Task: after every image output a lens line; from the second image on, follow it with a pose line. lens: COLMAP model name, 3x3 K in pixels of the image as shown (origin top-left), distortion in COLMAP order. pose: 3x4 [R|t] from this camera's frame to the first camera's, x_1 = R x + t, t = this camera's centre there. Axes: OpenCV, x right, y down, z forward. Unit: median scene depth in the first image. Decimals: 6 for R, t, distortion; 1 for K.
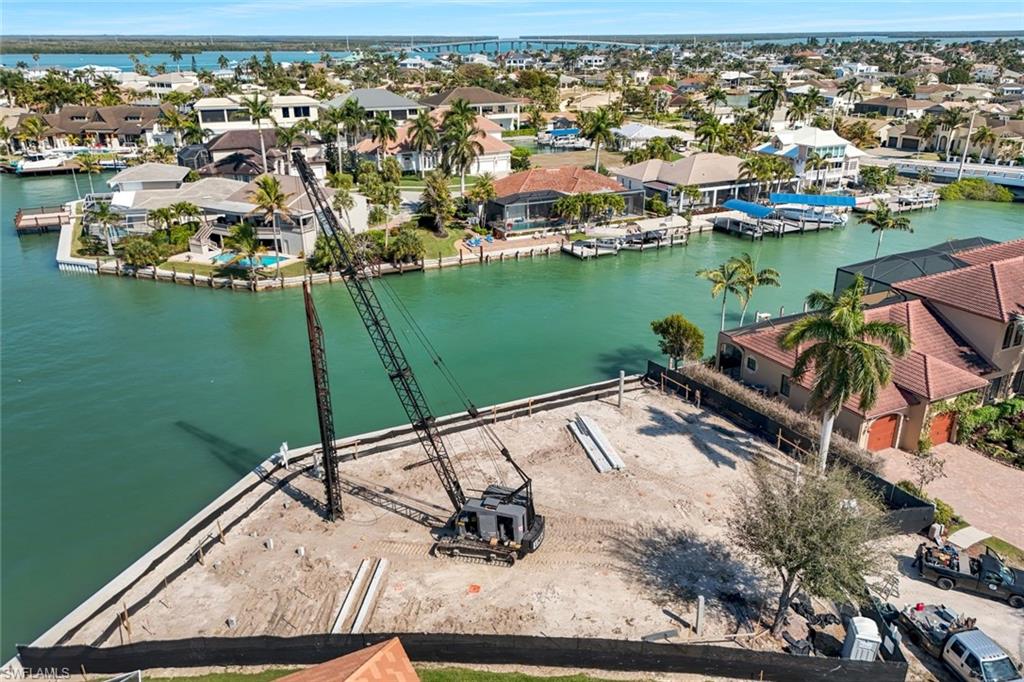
lens RADIAL K [[783.1, 0, 512.0], [0, 783.1, 341.0], [0, 0, 1]] dist [0.090691, -0.098767]
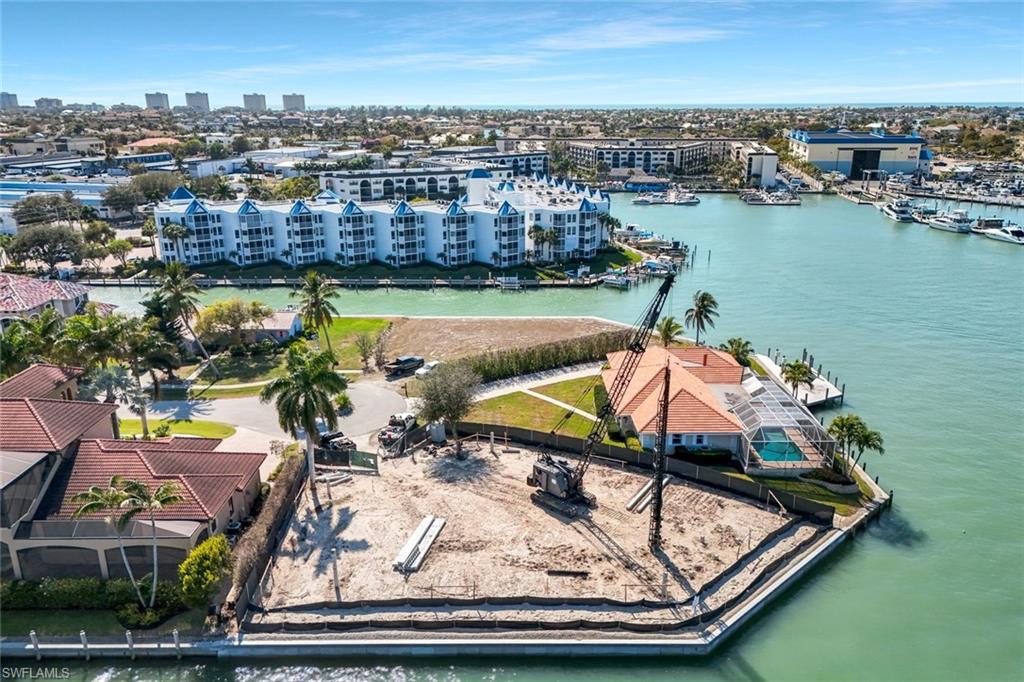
lens RADIAL K [[782.8, 0, 512.1], [0, 782.8, 388.0], [0, 0, 1]] dist [0.087544, -0.106646]
pose [[-0.897090, -0.144513, 0.417547, -0.210766], [0.164907, 0.767213, 0.619831, -0.334925], [-0.409921, 0.624900, -0.664428, 0.731302]]
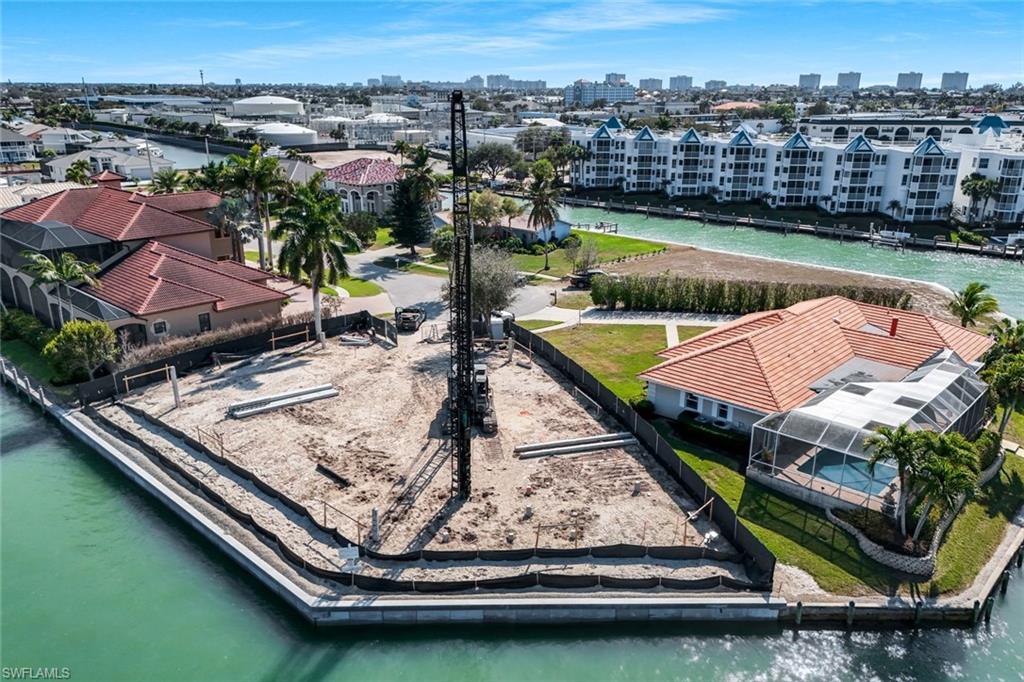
lens RADIAL K [[782.6, 0, 512.0], [0, 782.6, 341.0], [0, 0, 1]] dist [0.075924, -0.082189]
pose [[-0.346677, -0.284565, 0.893777, -0.412118], [0.338046, 0.850932, 0.402045, -0.113577], [-0.874951, 0.441518, -0.198802, 0.429155]]
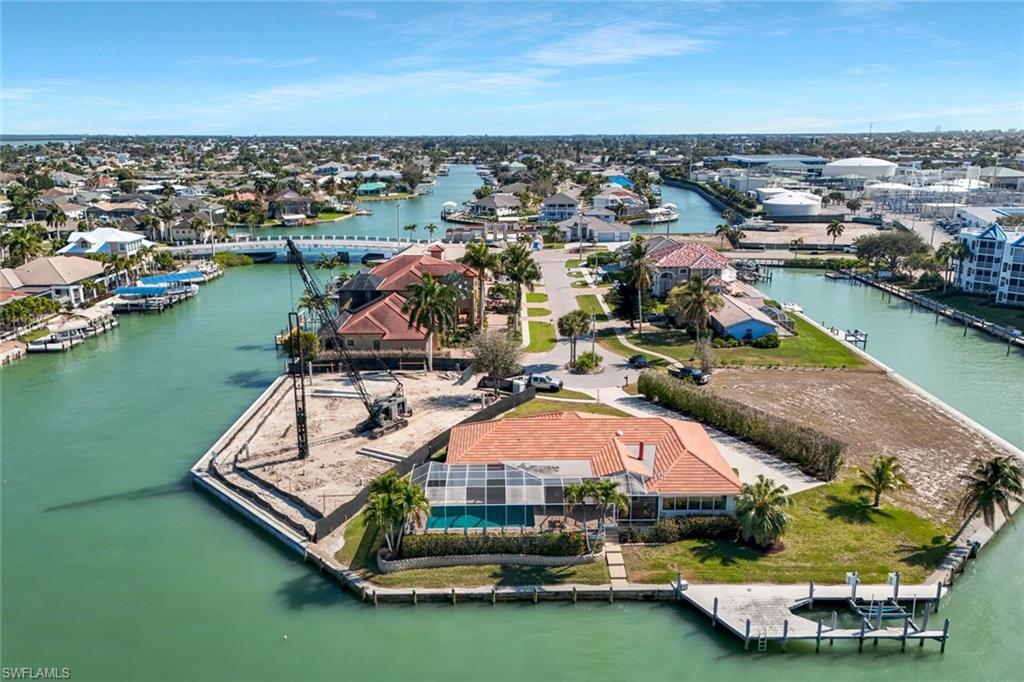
lens RADIAL K [[773.3, 0, 516.6], [0, 773.3, 364.3], [0, 0, 1]] dist [0.101428, -0.120754]
pose [[0.432589, -0.252775, 0.865432, -0.575568], [0.327430, 0.938401, 0.110421, 0.001261], [-0.840034, 0.235601, 0.488708, -0.095791]]
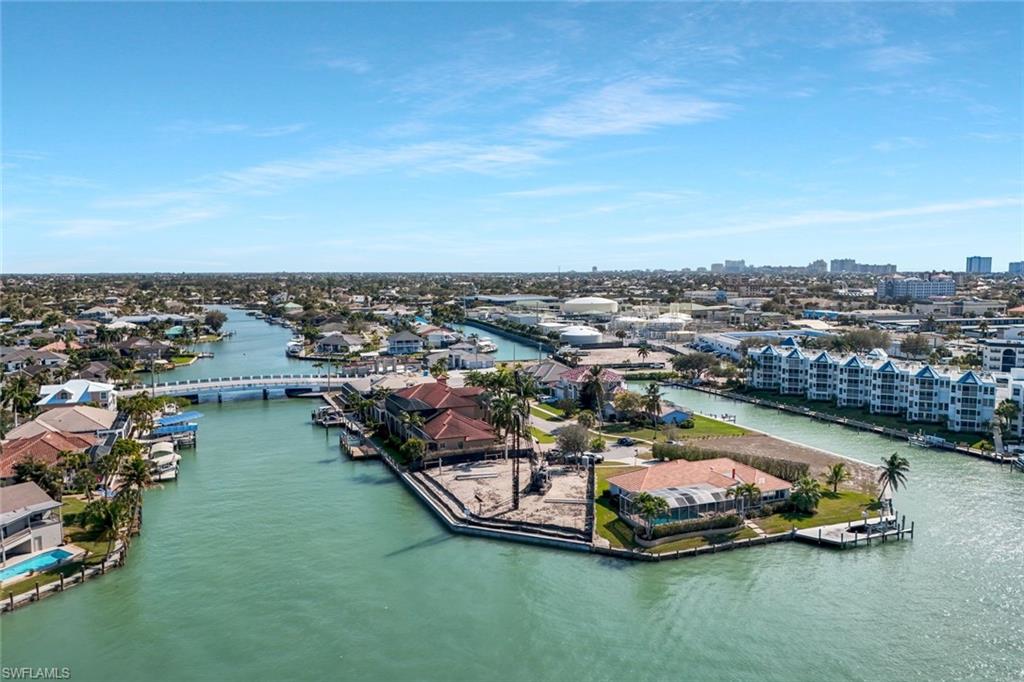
lens RADIAL K [[773.4, 0, 512.0], [0, 773.4, 341.0], [0, 0, 1]] dist [0.080710, -0.087213]
pose [[0.074450, -0.087513, 0.993377, -1.096366], [0.366451, 0.928848, 0.054364, -0.173712], [-0.927454, 0.359977, 0.101222, 0.227934]]
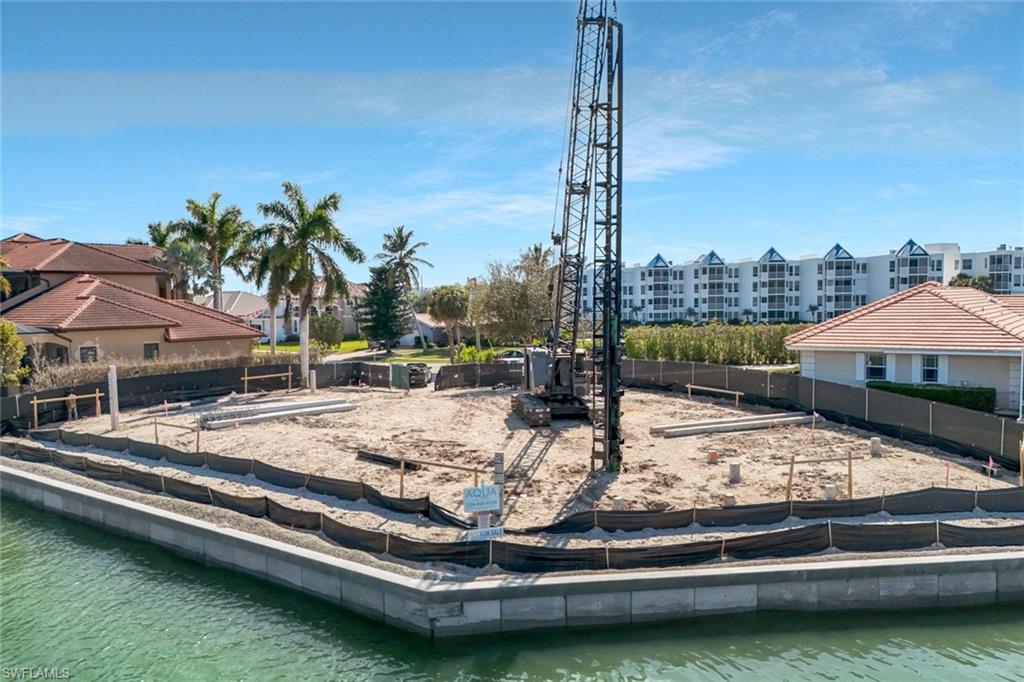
lens RADIAL K [[783.1, 0, 512.0], [0, 783.1, 341.0], [0, 0, 1]] dist [0.090691, -0.098767]
pose [[-0.444647, -0.034216, 0.895052, -0.283735], [0.342777, 0.916703, 0.205330, -0.000187], [-0.827522, 0.398103, -0.395881, 0.508207]]
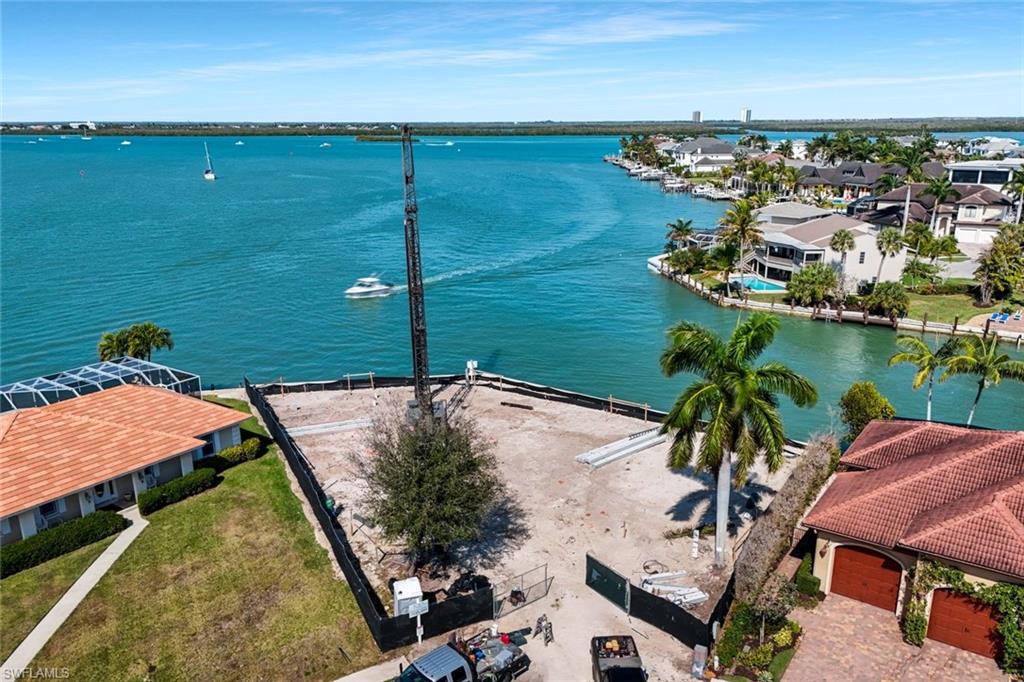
lens RADIAL K [[782.8, 0, 512.1], [0, 782.8, 388.0], [0, 0, 1]] dist [0.087544, -0.106646]
pose [[0.471191, 0.284509, -0.834886, 0.392542], [-0.316228, 0.938114, 0.141214, -0.016617], [0.823395, 0.197476, 0.532000, 0.167335]]
